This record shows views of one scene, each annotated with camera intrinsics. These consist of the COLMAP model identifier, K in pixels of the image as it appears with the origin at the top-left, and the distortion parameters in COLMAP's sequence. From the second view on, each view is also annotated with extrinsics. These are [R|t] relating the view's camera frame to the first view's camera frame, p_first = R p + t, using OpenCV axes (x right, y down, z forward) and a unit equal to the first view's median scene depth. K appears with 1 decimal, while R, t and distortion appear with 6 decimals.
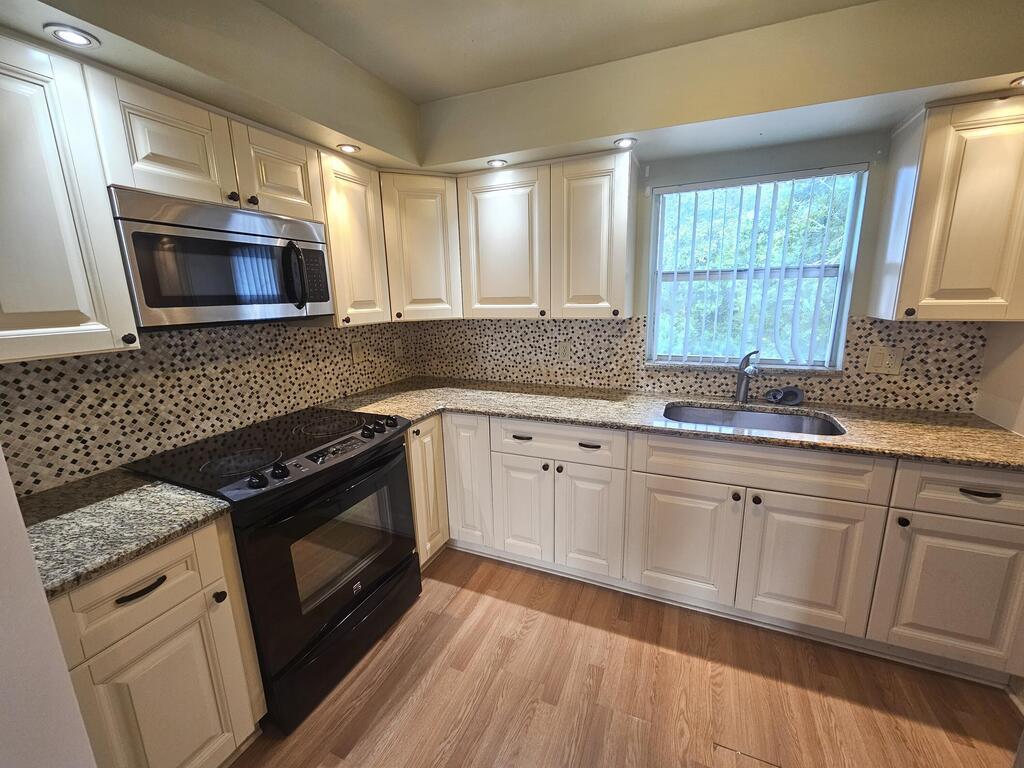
lens RADIAL K [[418.8, 0, 512.0], [0, 418.8, 384.0], [0, 0, 1]] dist [-0.000218, -0.000099]
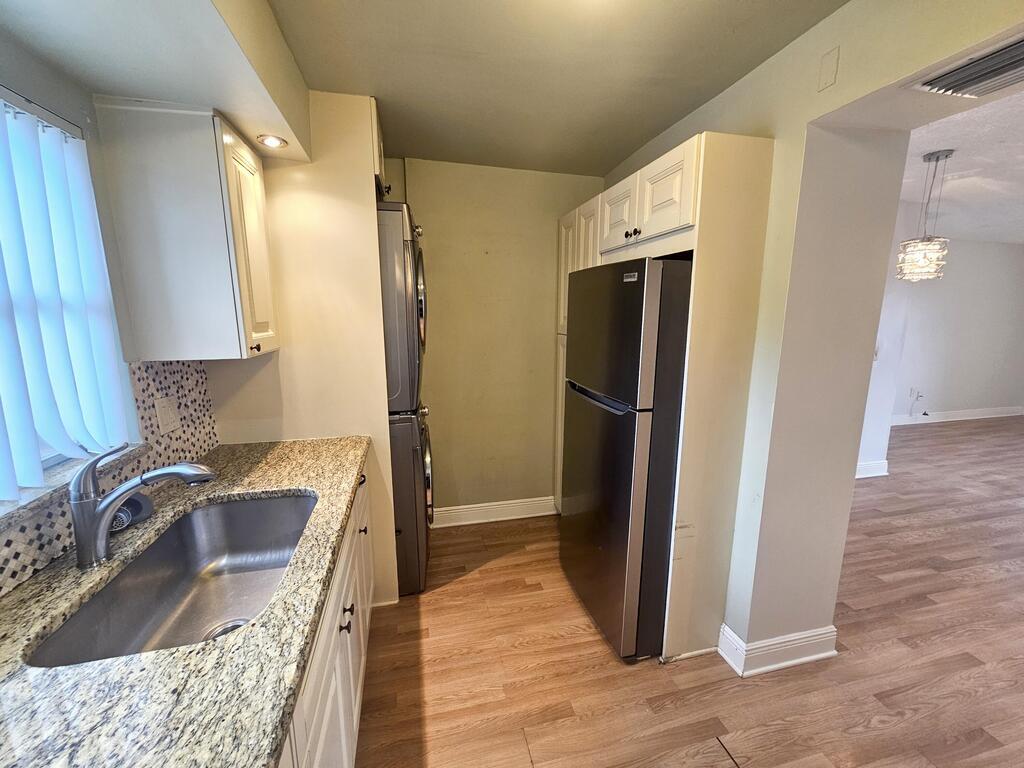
lens RADIAL K [[418.8, 0, 512.0], [0, 418.8, 384.0], [0, 0, 1]] dist [-0.000218, -0.000099]
pose [[-0.607190, -0.116949, 0.785903, -0.088810], [0.178972, 0.943559, 0.278684, -0.198207], [-0.774138, 0.309869, -0.551989, 0.862388]]
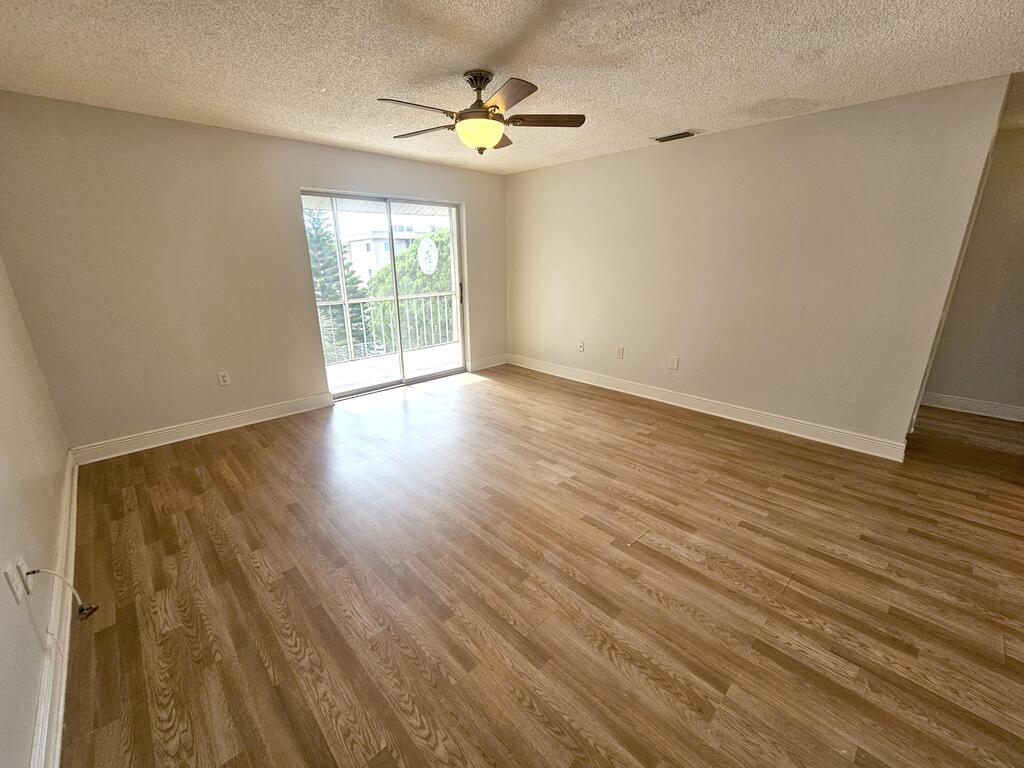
lens RADIAL K [[418.8, 0, 512.0], [0, 418.8, 384.0], [0, 0, 1]] dist [-0.000218, -0.000099]
pose [[-0.379621, 0.290800, -0.878250, 0.650239], [-0.180050, 0.907939, 0.378457, 0.405878], [0.907453, 0.301799, -0.292314, -1.855451]]
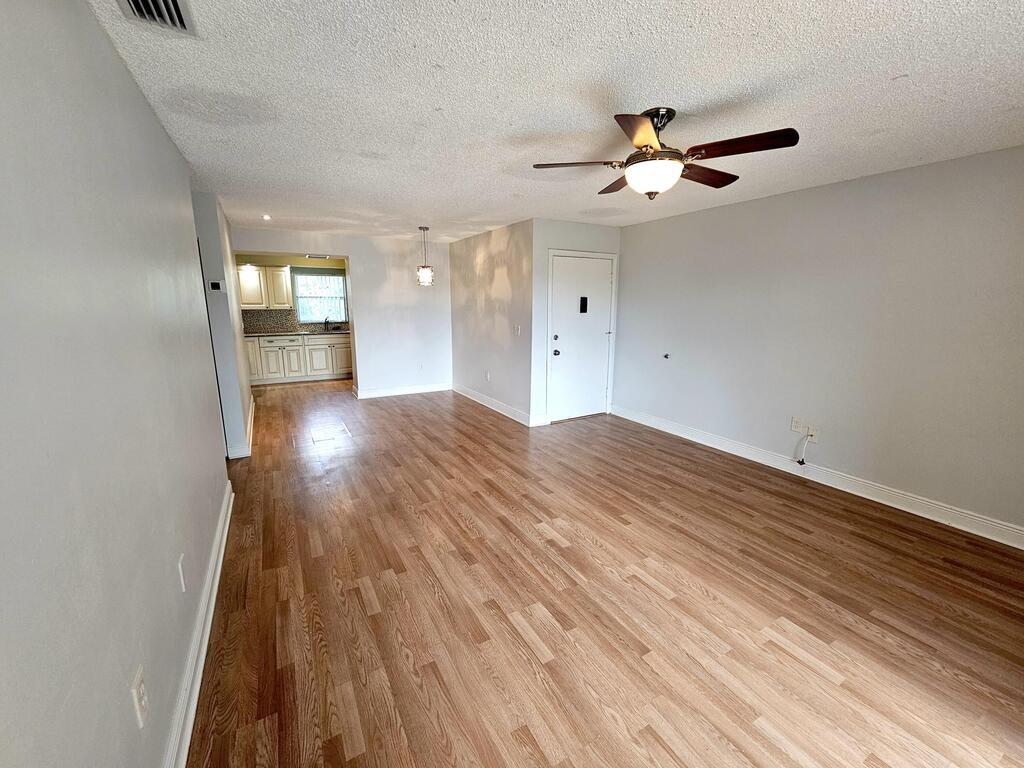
lens RADIAL K [[418.8, 0, 512.0], [0, 418.8, 384.0], [0, 0, 1]] dist [-0.000218, -0.000099]
pose [[0.593379, -0.131775, 0.794063, -1.667040], [0.152772, 0.987014, 0.049633, 0.630128], [-0.790292, 0.091859, 0.605805, -2.807452]]
